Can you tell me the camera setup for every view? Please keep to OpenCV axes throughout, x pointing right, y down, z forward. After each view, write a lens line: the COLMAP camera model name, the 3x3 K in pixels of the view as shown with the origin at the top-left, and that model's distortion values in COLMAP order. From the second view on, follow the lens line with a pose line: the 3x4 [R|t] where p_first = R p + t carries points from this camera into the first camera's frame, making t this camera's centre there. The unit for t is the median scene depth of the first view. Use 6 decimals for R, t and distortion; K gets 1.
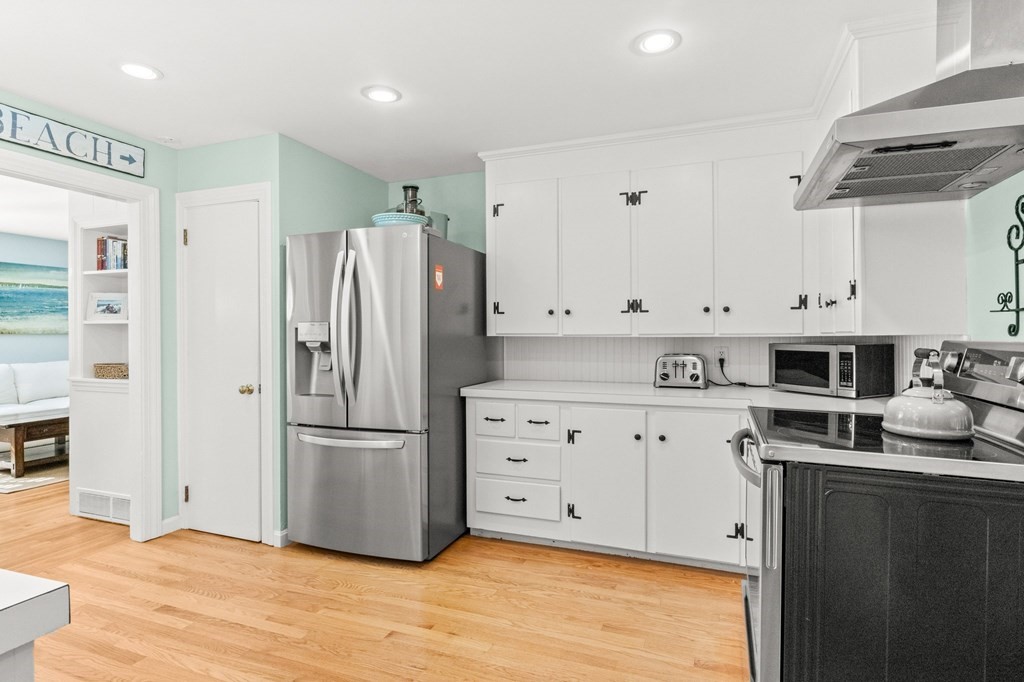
lens RADIAL K [[517.3, 0, 525.2], [0, 517.3, 339.5], [0, 0, 1]] dist [-0.003619, 0.000975]
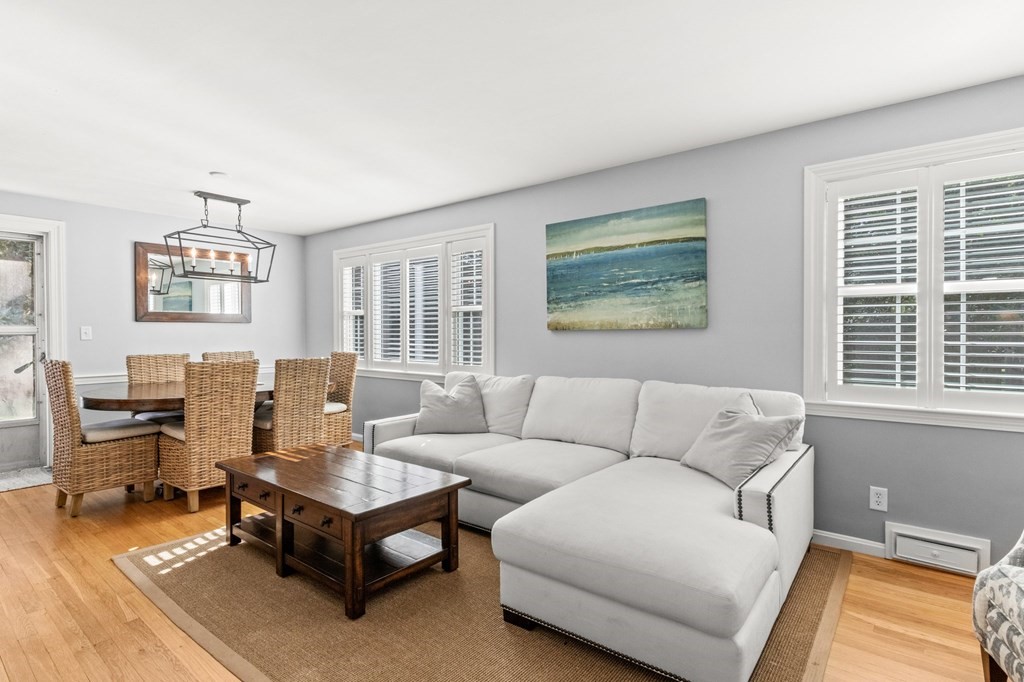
lens RADIAL K [[517.3, 0, 511.2], [0, 517.3, 338.7], [0, 0, 1]] dist [-0.003619, 0.000975]
pose [[-0.306677, 0.005981, -0.951795, -0.340483], [-0.010103, 0.999903, 0.009539, -0.005537], [0.951760, 0.012542, -0.306587, 1.103583]]
